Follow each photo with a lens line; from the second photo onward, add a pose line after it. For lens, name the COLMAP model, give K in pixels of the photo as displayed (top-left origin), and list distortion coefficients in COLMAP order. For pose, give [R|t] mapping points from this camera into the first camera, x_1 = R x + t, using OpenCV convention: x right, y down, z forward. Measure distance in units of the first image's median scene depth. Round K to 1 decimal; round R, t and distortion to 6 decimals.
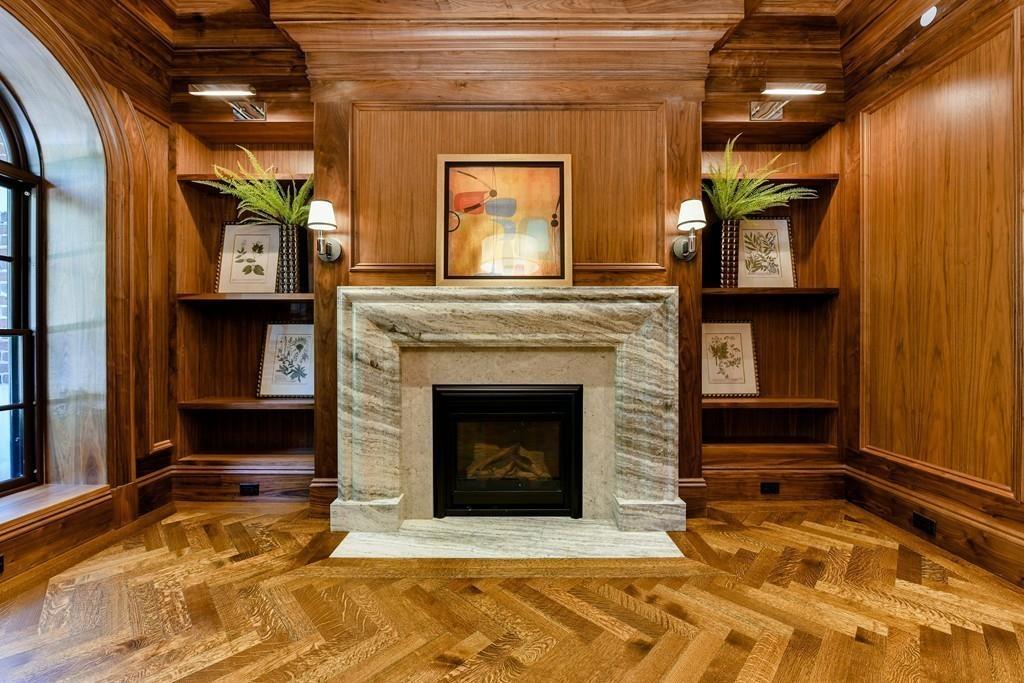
lens RADIAL K [[410.1, 0, 515.2], [0, 410.1, 338.2], [0, 0, 1]] dist [-0.000617, -0.000451]
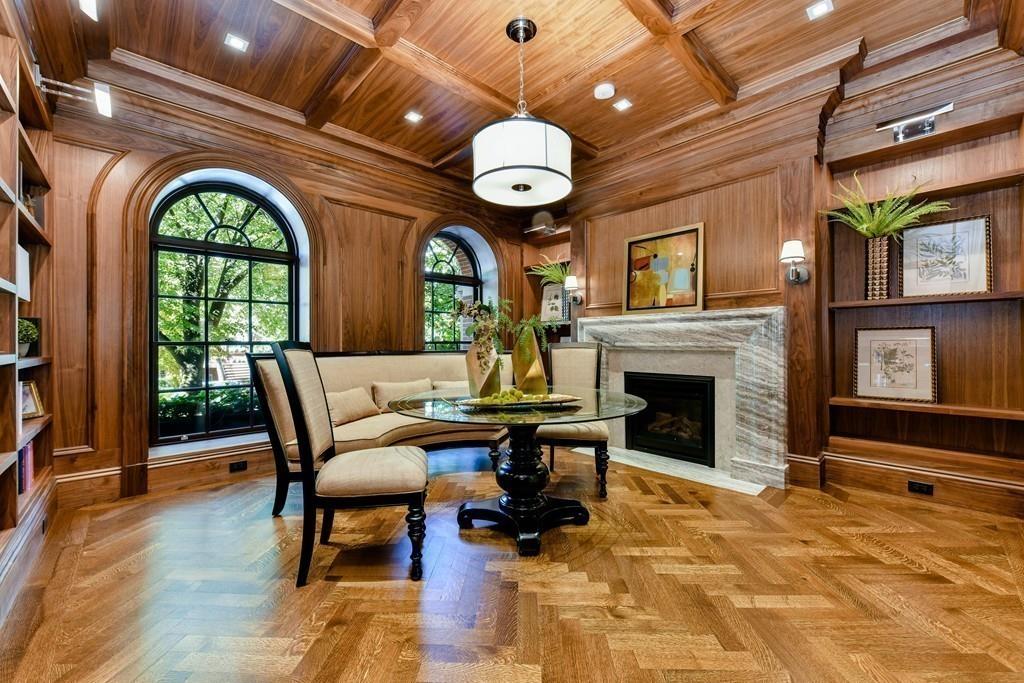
lens RADIAL K [[410.1, 0, 515.2], [0, 410.1, 338.2], [0, 0, 1]] dist [-0.000617, -0.000451]
pose [[0.682676, -0.009762, -0.730656, 0.770513], [0.004660, 0.999949, -0.009006, -0.014653], [0.730707, 0.002743, 0.682686, -0.533688]]
